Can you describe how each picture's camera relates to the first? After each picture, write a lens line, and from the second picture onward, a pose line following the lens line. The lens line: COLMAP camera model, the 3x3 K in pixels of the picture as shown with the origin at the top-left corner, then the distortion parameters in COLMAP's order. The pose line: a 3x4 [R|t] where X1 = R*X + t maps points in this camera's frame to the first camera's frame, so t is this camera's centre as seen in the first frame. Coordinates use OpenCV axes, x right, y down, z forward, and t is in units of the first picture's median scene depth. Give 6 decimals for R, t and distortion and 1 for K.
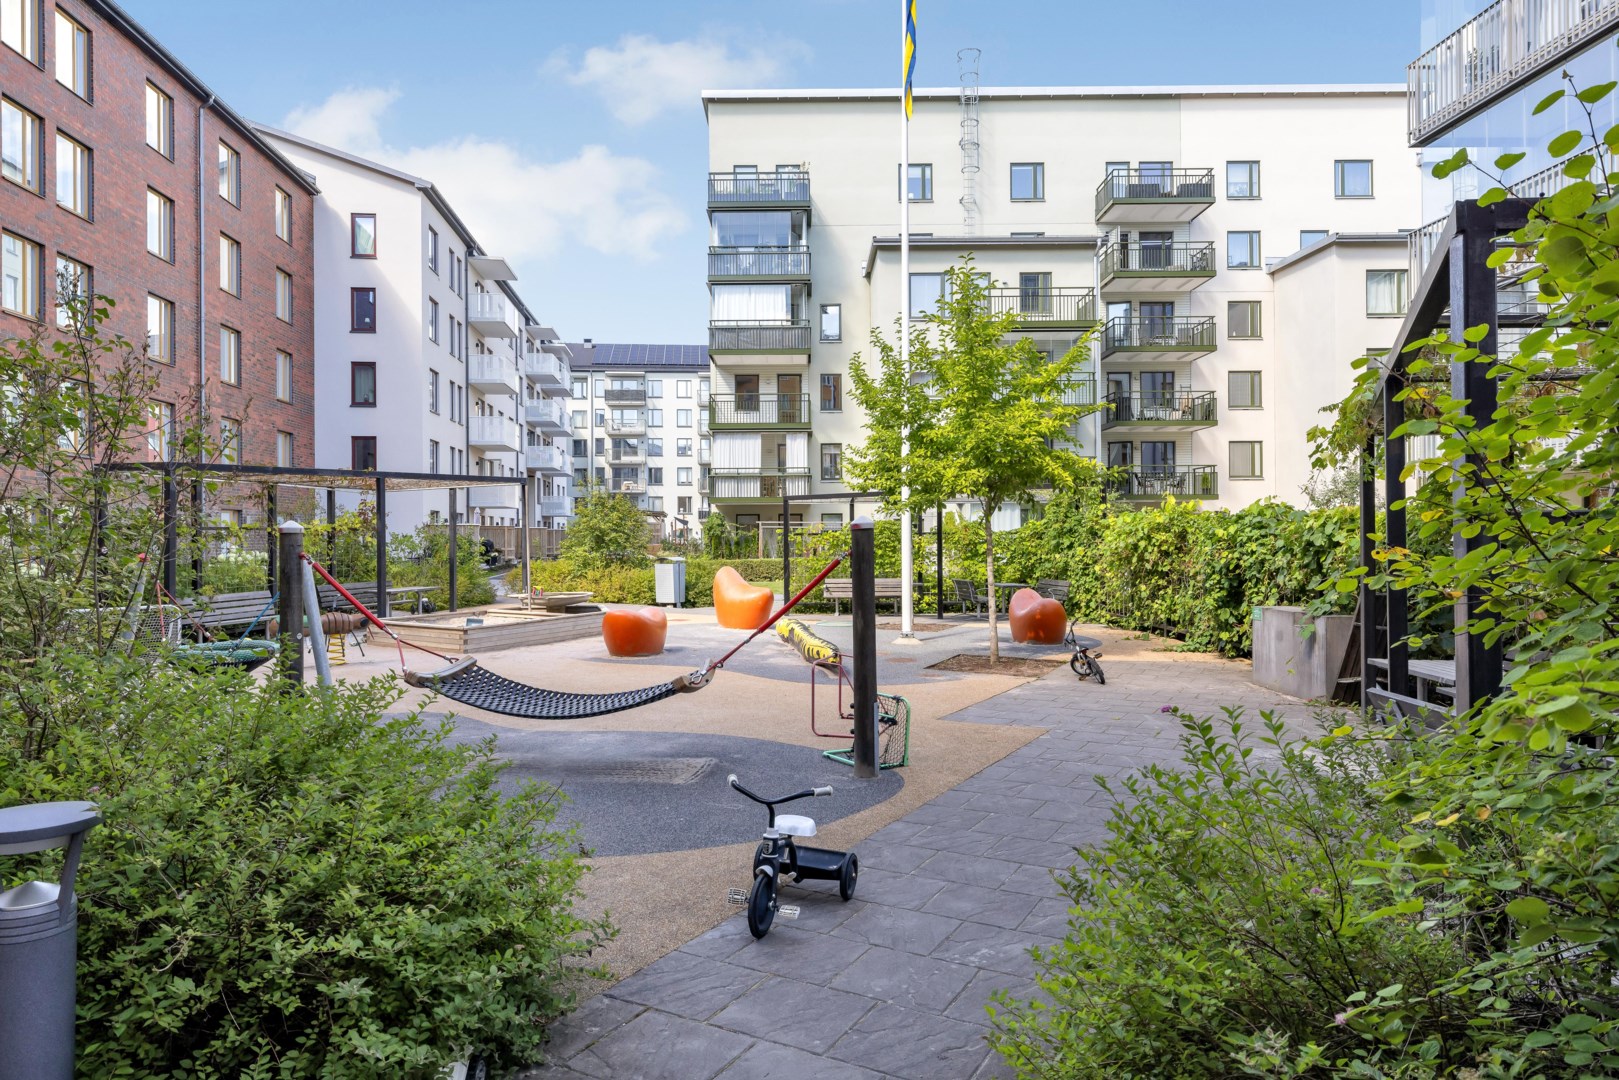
lens RADIAL K [[963.0, 0, 773.3], [0, 963.0, 526.4], [0, 0, 1]] dist [-0.010165, 0.005097]
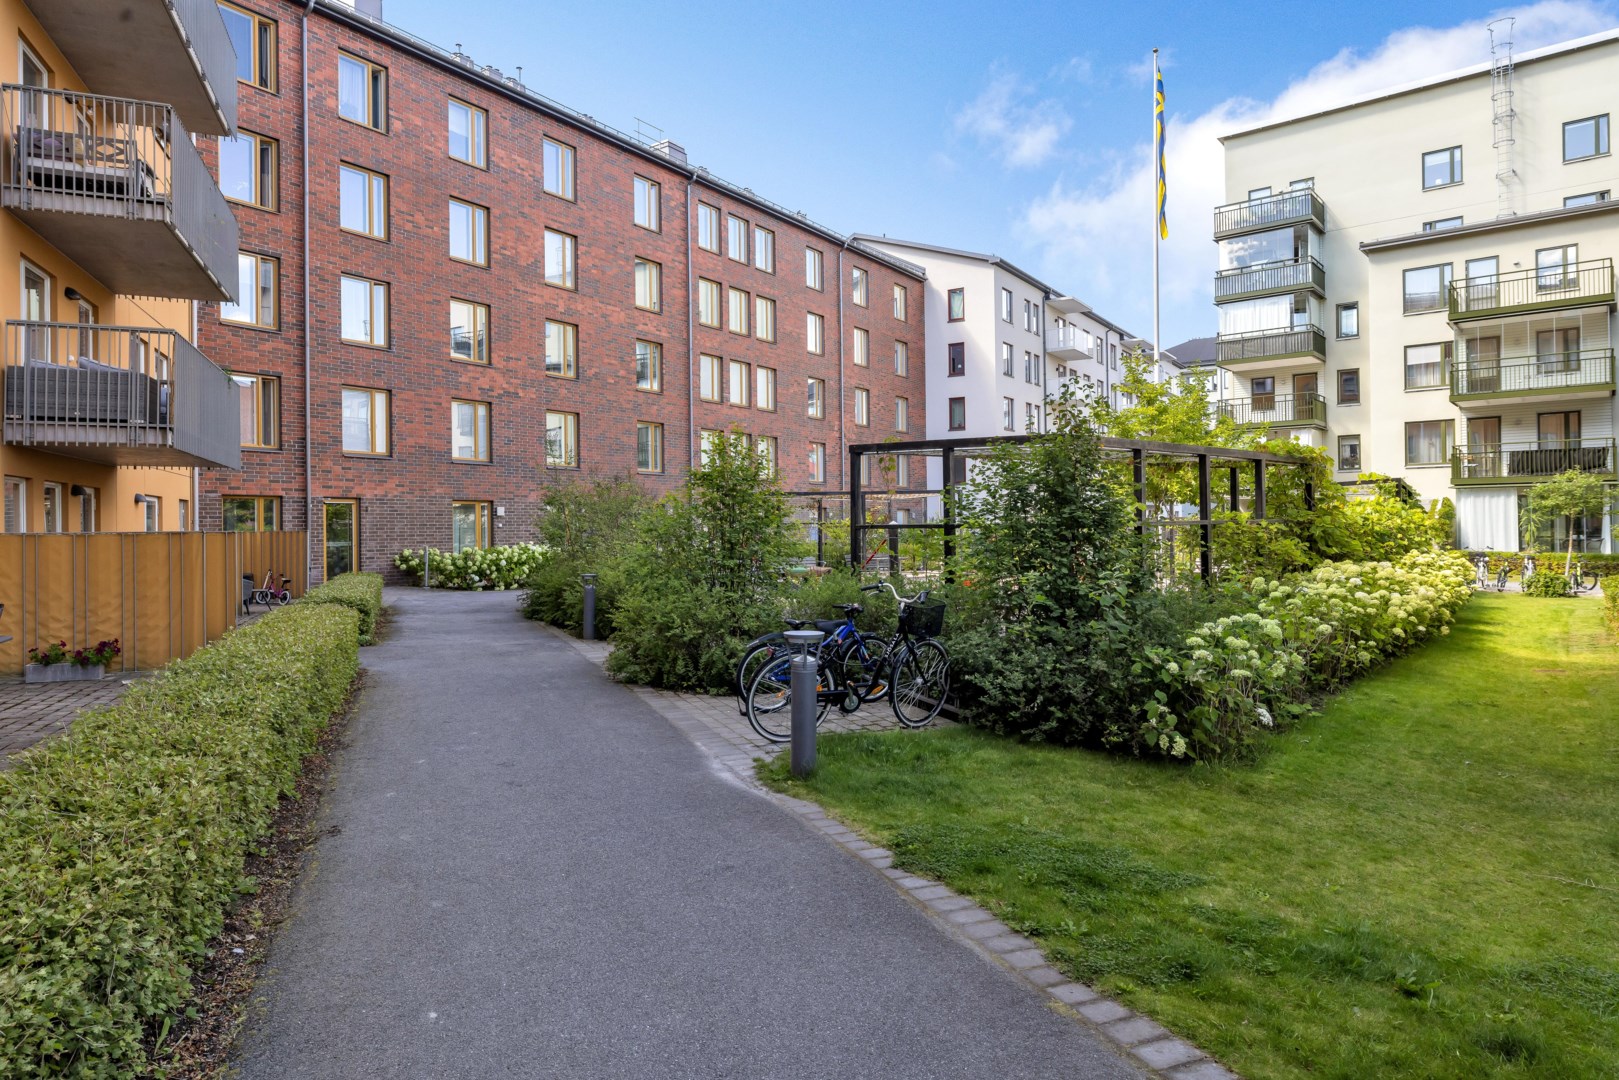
lens RADIAL K [[963.0, 0, 803.9], [0, 963.0, 518.6], [0, 0, 1]] dist [-0.010165, 0.005097]
pose [[0.772217, -0.007792, -0.635312, 0.273044], [0.010531, 0.999944, 0.000535, -0.001851], [0.635272, -0.007104, 0.772256, -0.195858]]
